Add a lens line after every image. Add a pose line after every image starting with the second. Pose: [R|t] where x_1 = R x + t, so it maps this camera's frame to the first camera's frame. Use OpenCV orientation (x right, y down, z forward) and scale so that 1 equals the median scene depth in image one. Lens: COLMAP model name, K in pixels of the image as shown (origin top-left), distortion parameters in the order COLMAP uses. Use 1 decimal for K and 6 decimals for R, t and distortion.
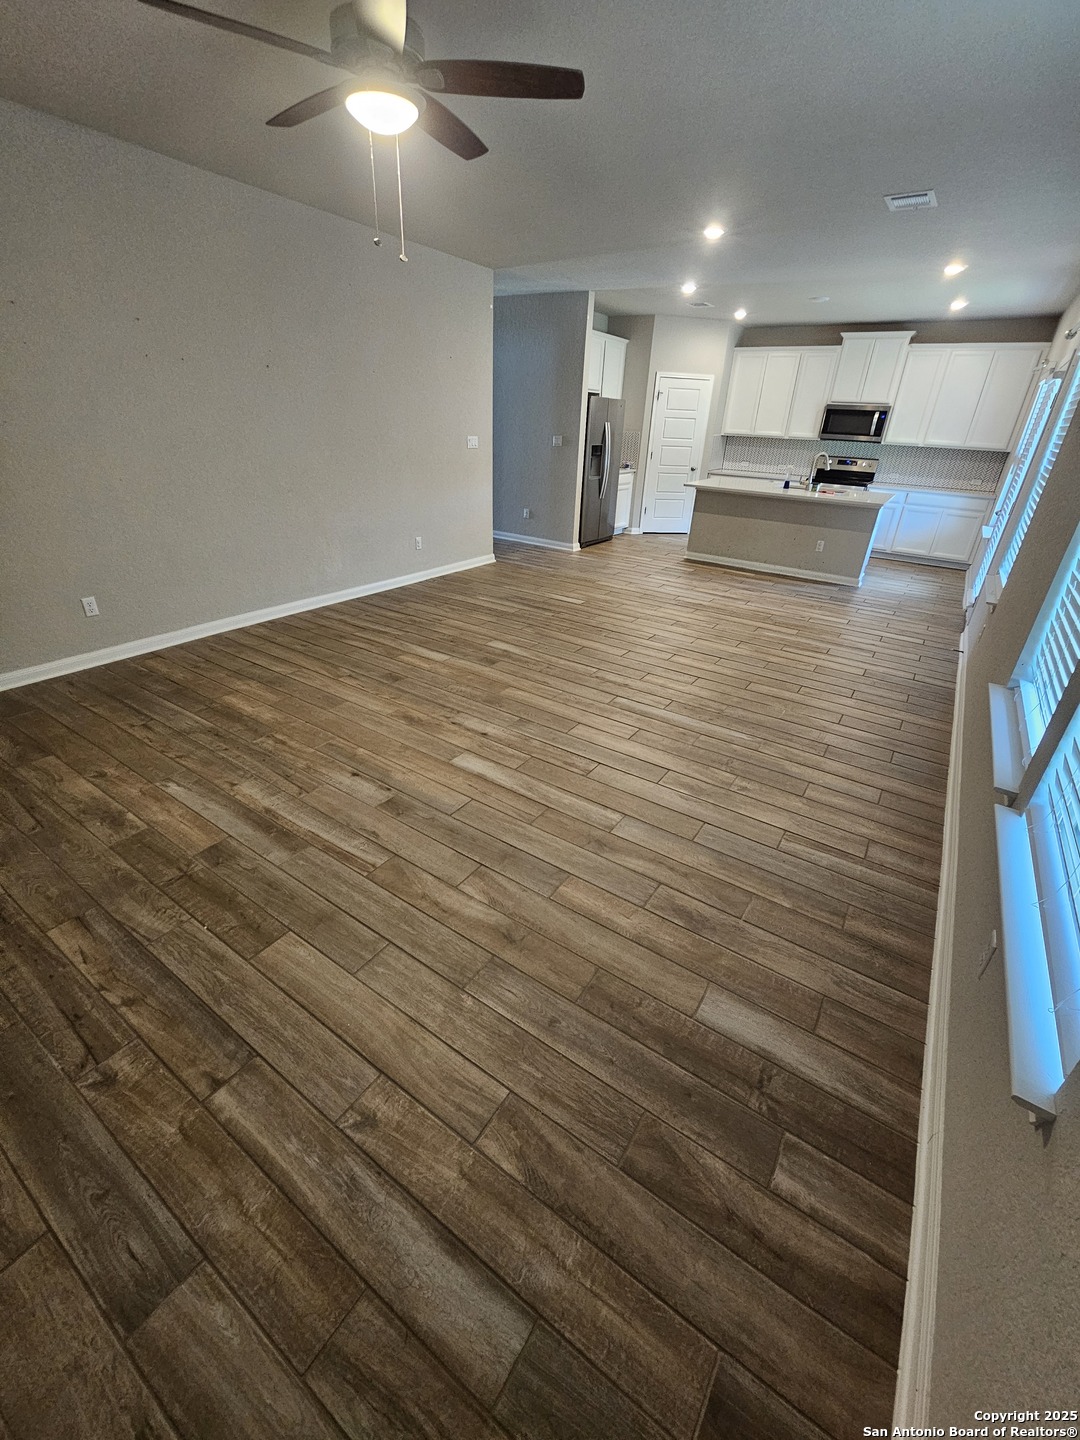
lens RADIAL K [[592.5, 0, 540.0], [0, 592.5, 720.0], [0, 0, 1]] dist [-0.000575, -0.000155]
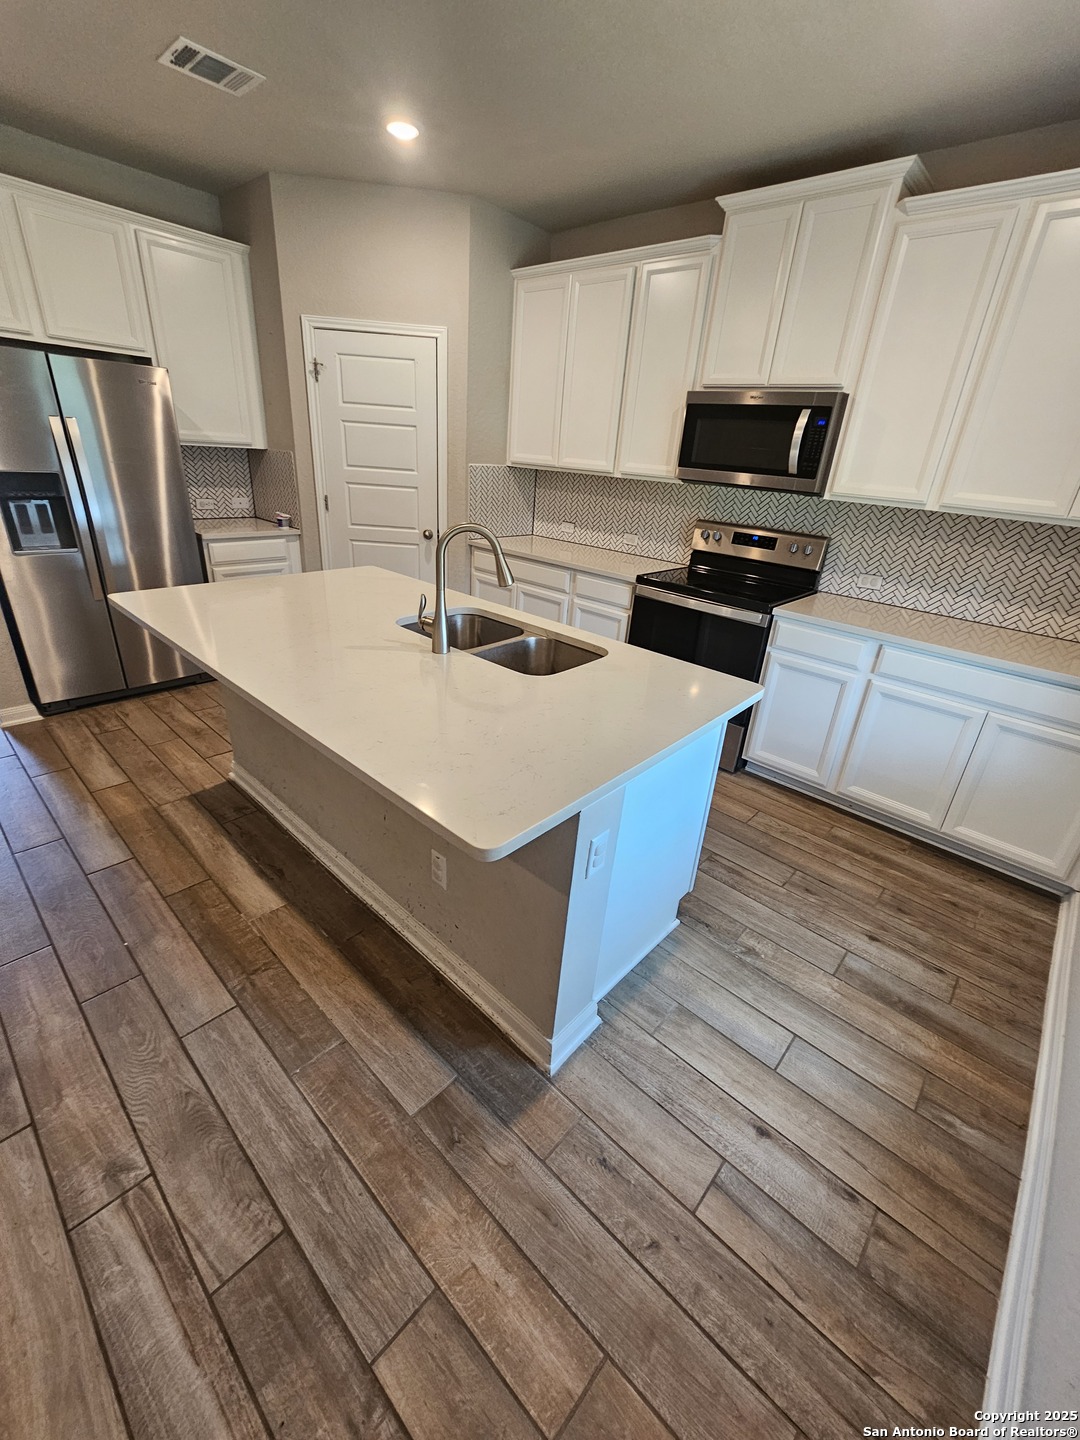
lens RADIAL K [[592.5, 0, 540.0], [0, 592.5, 720.0], [0, 0, 1]] dist [-0.000575, -0.000155]
pose [[0.987517, 0.089673, -0.129498, 0.466130], [-0.095591, 0.994608, -0.040217, -0.302835], [0.125193, 0.052094, 0.990764, 0.630955]]
